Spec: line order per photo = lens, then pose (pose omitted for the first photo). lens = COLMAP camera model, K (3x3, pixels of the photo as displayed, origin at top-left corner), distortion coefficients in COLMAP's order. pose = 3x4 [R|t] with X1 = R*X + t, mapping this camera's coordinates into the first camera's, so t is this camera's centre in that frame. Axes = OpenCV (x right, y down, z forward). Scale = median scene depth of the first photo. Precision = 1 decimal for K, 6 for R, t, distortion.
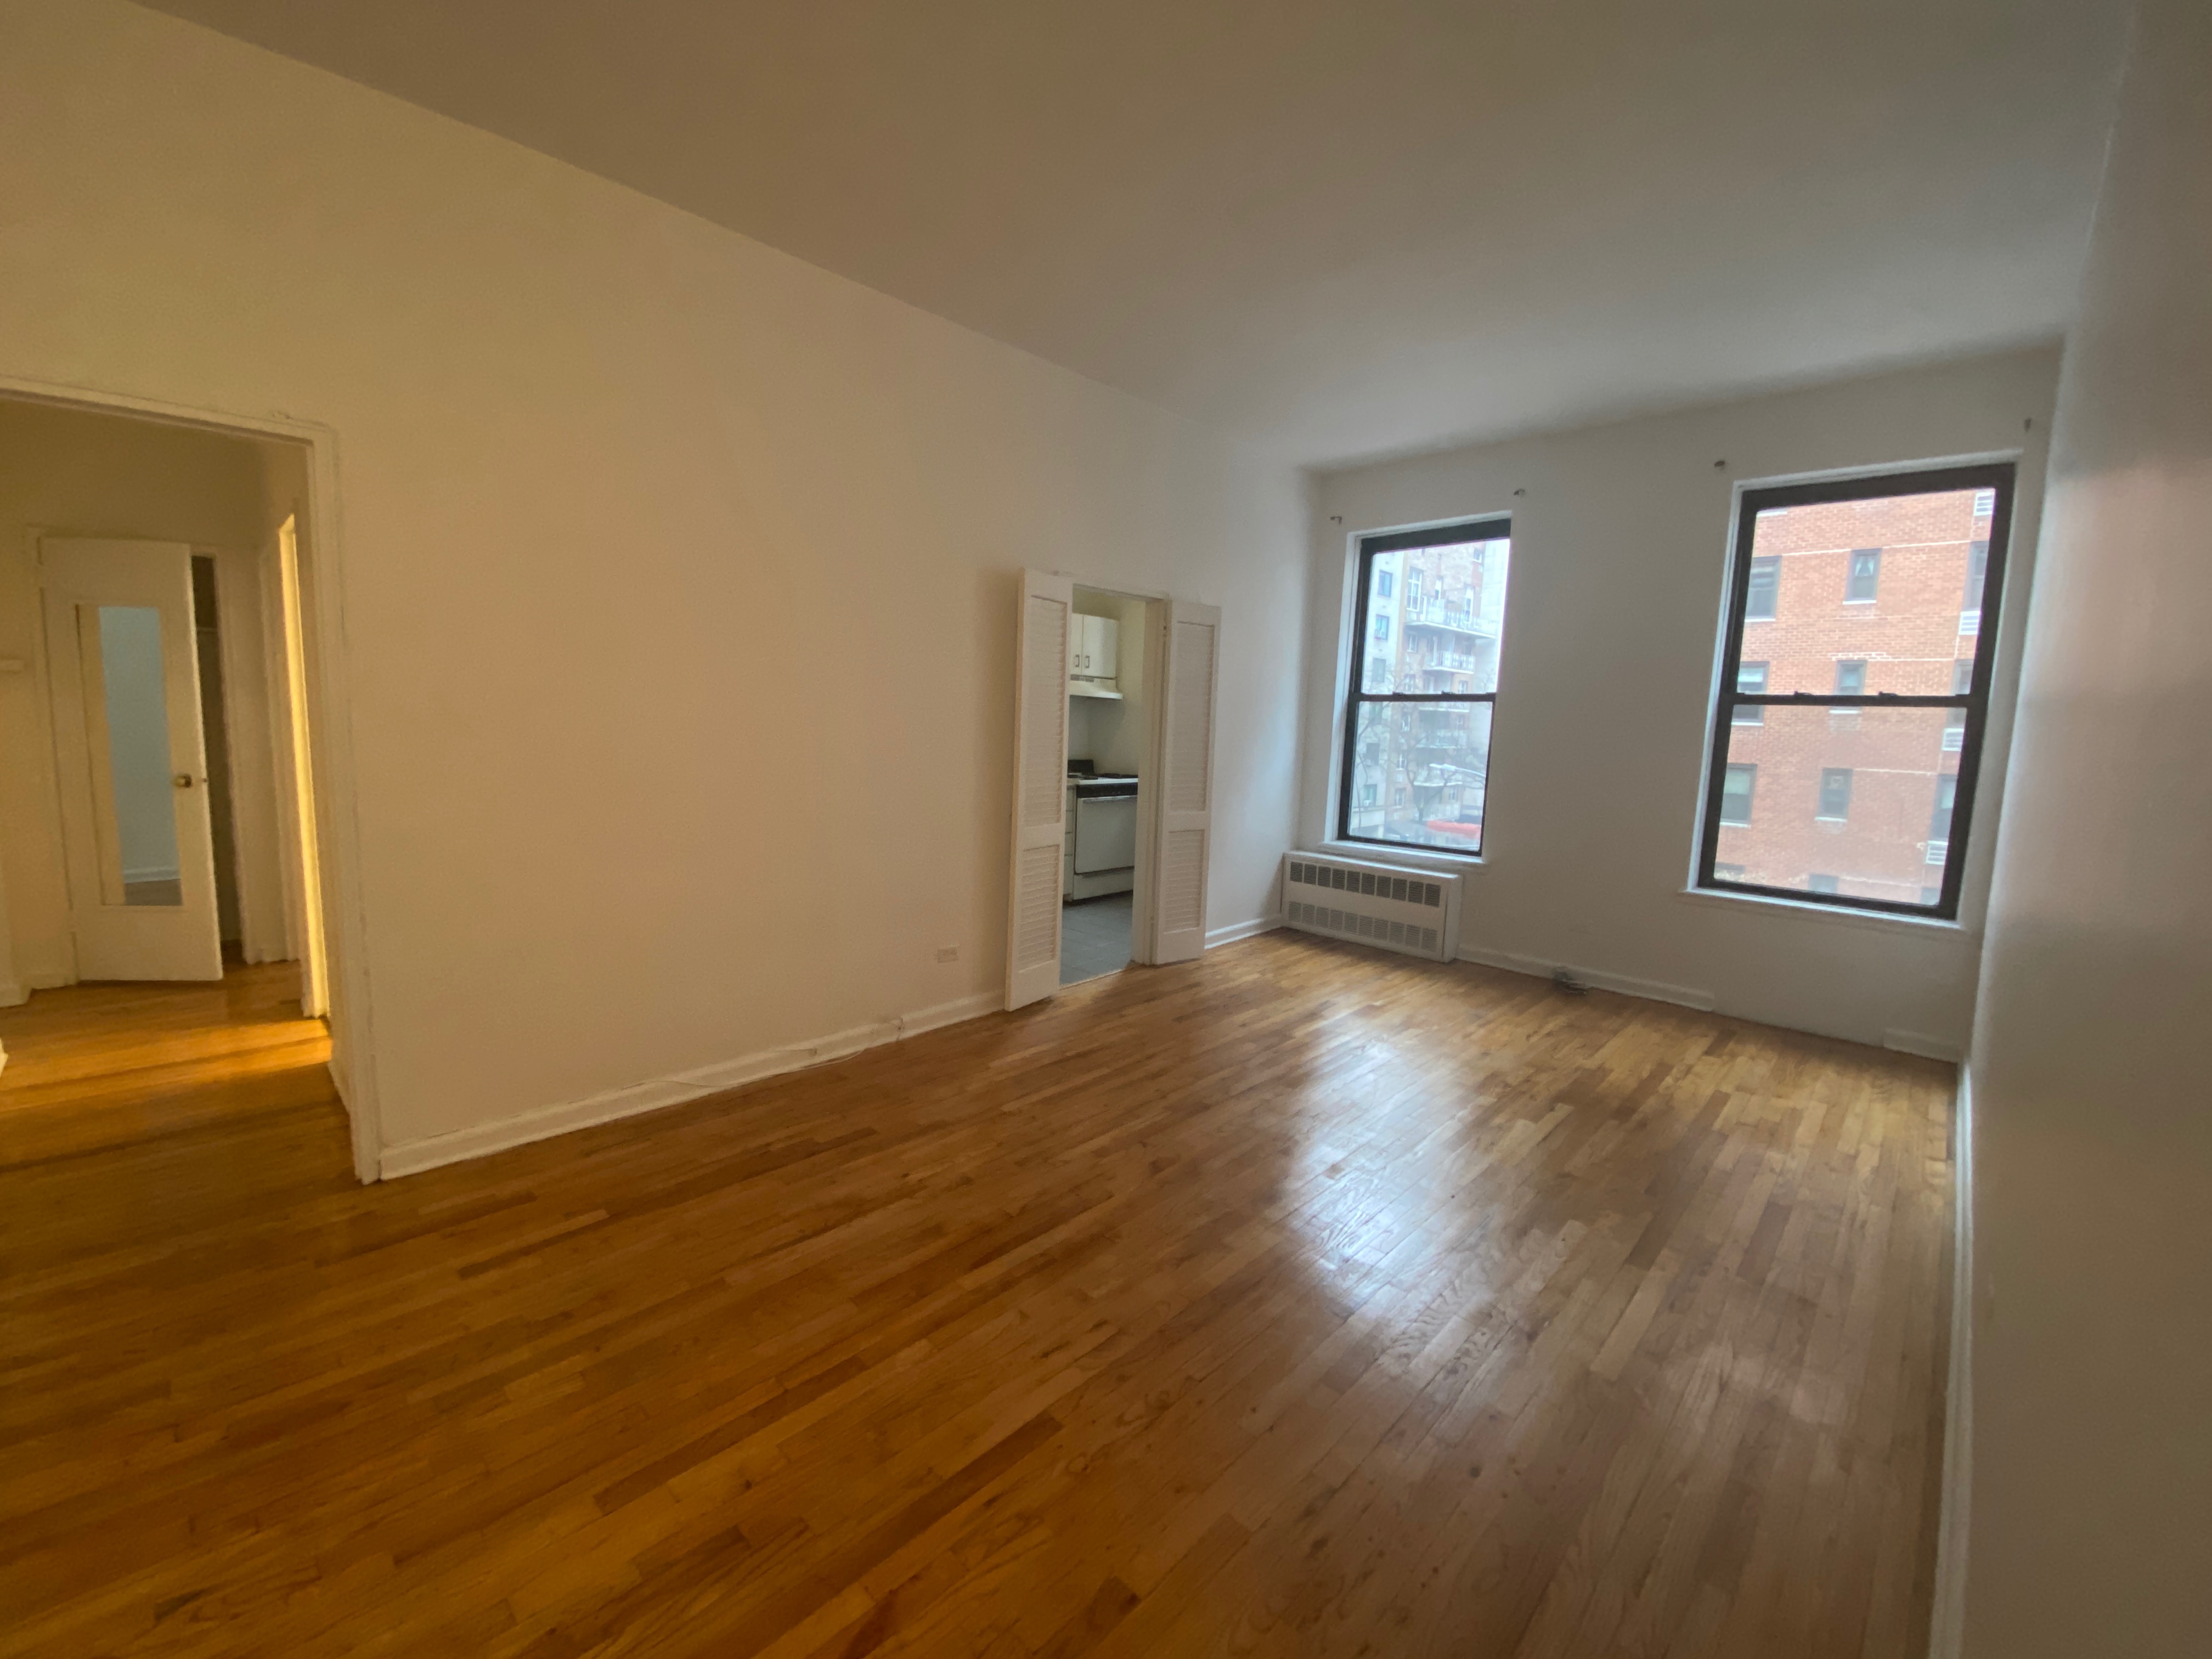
lens RADIAL K [[904.2, 0, 1103.9], [0, 904.2, 826.0], [0, 0, 1]] dist [-0.016862, -0.000269]
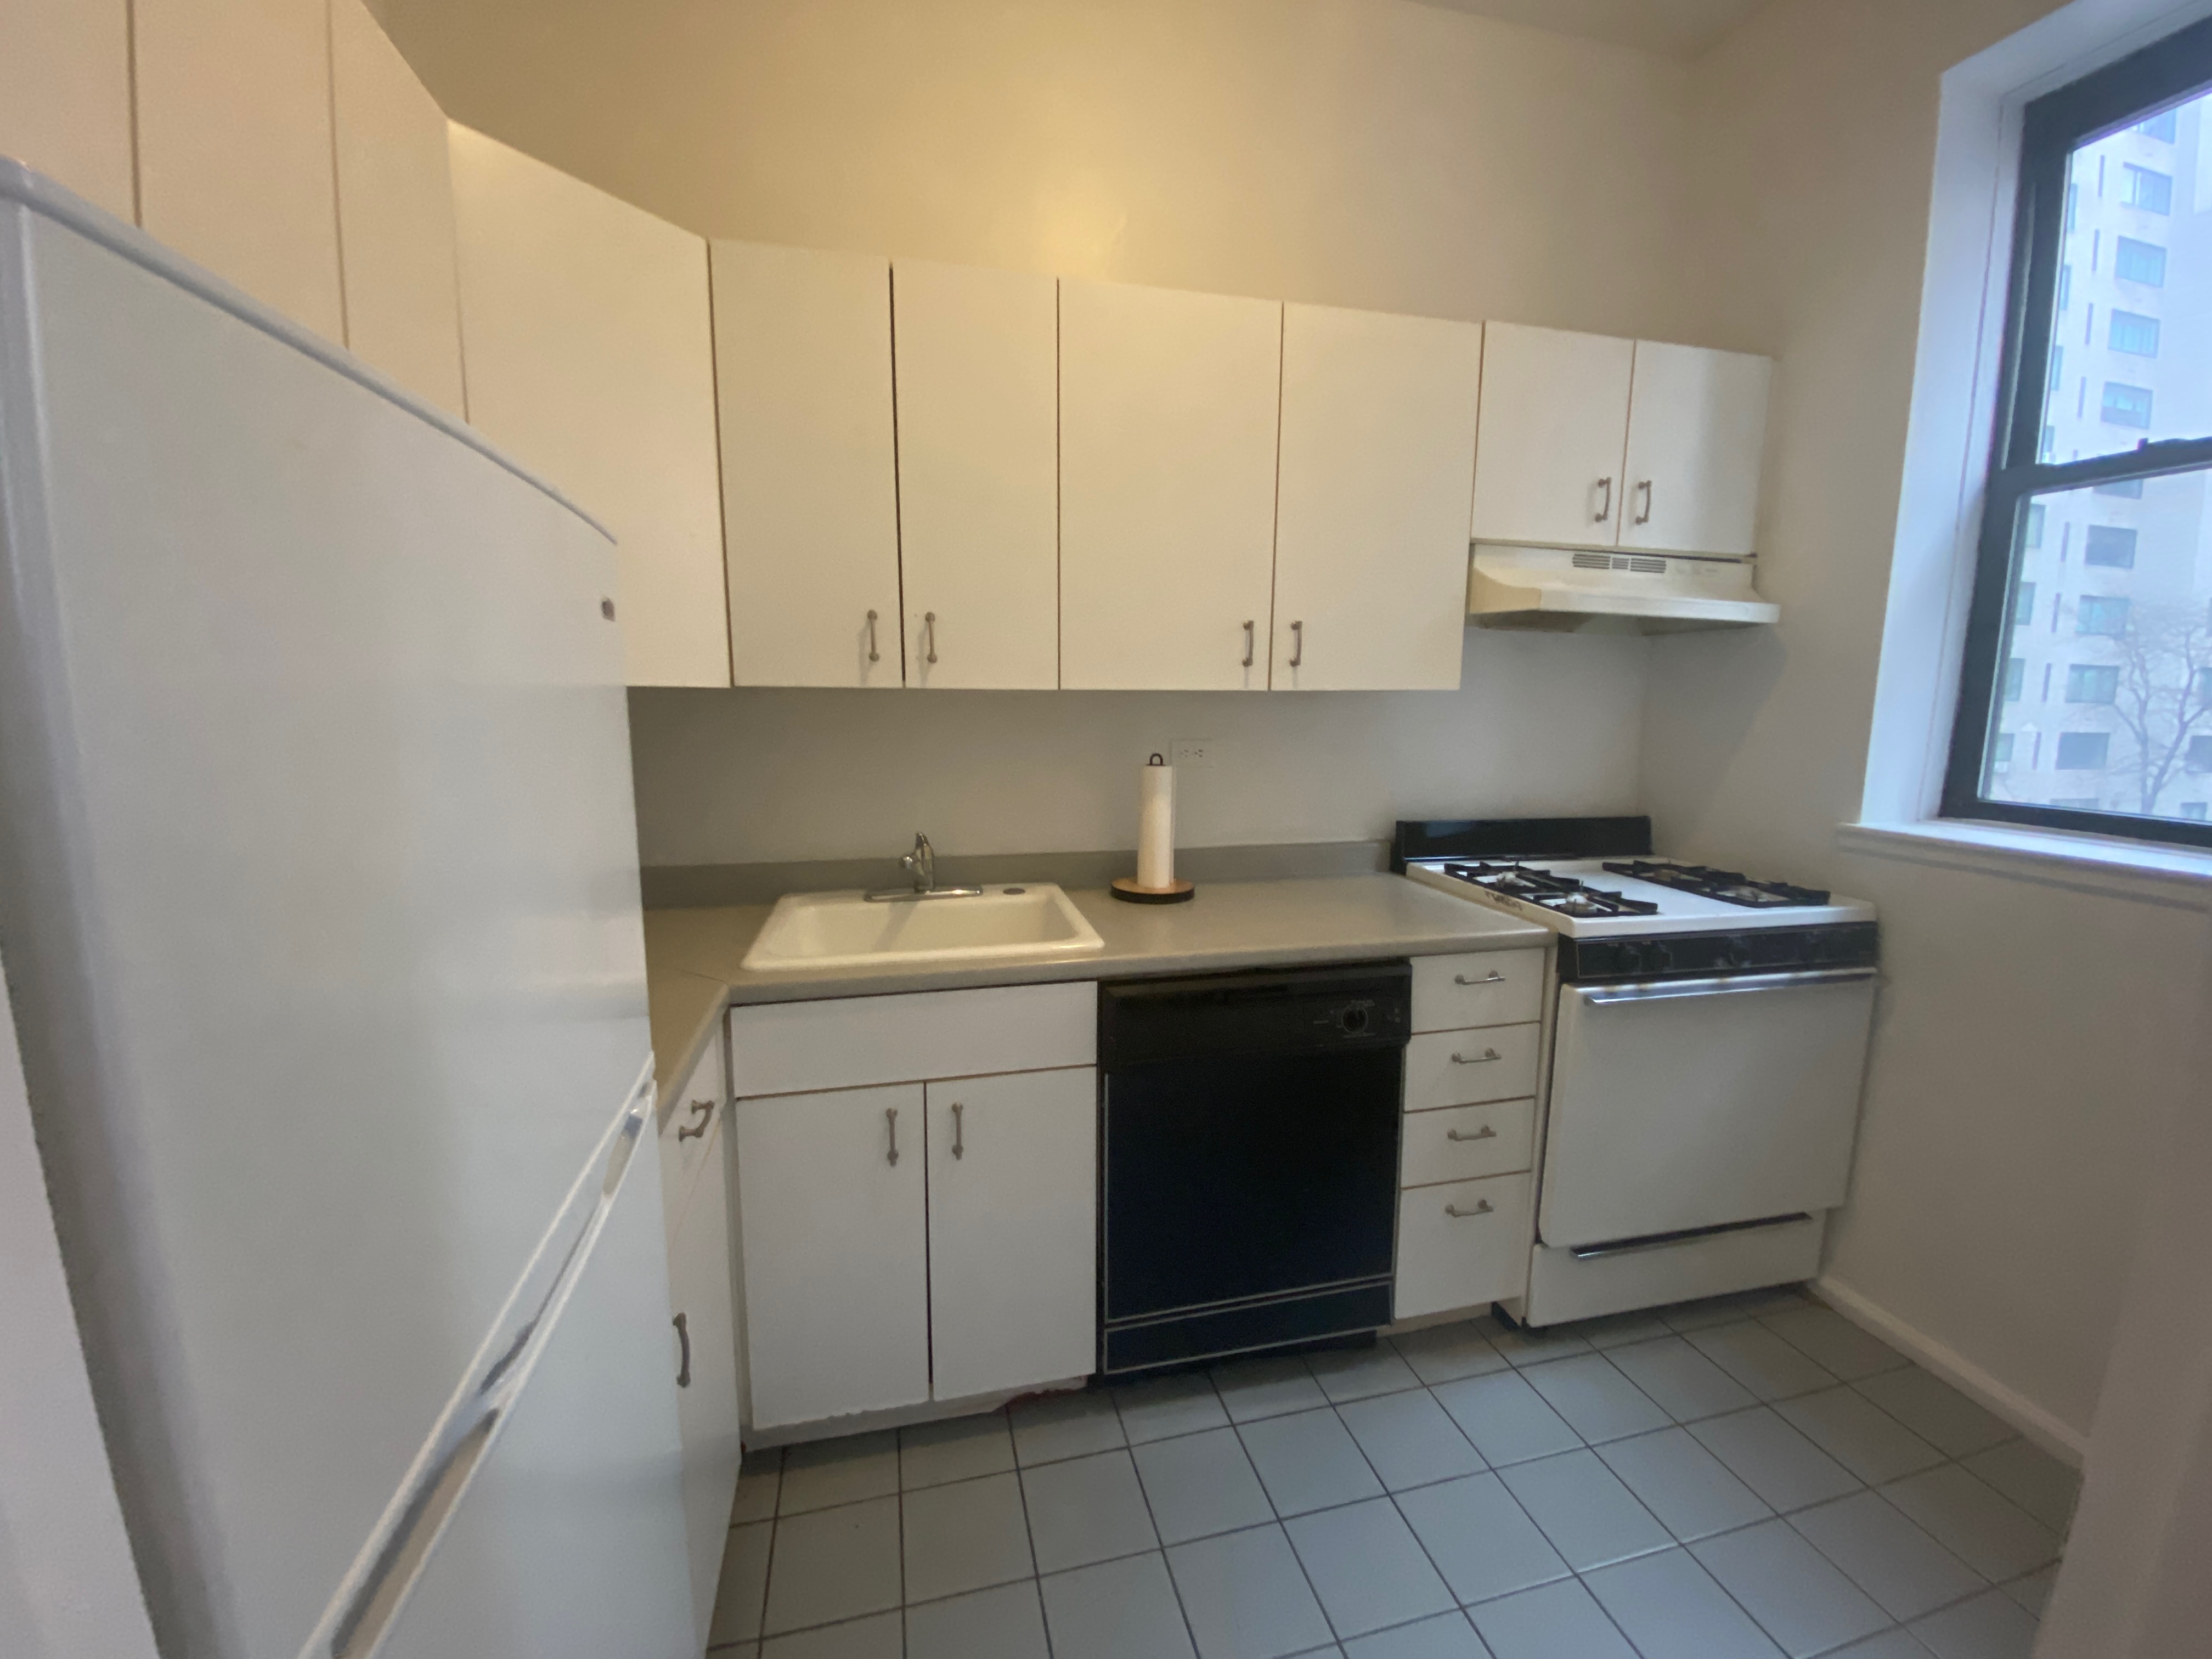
lens RADIAL K [[904.2, 0, 1109.3], [0, 904.2, 819.6], [0, 0, 1]] dist [-0.016862, -0.000269]
pose [[0.827202, 0.046414, -0.559985, 0.007160], [-0.046438, 0.998820, 0.014190, -0.072044], [0.559983, 0.014267, 0.828381, 0.648756]]
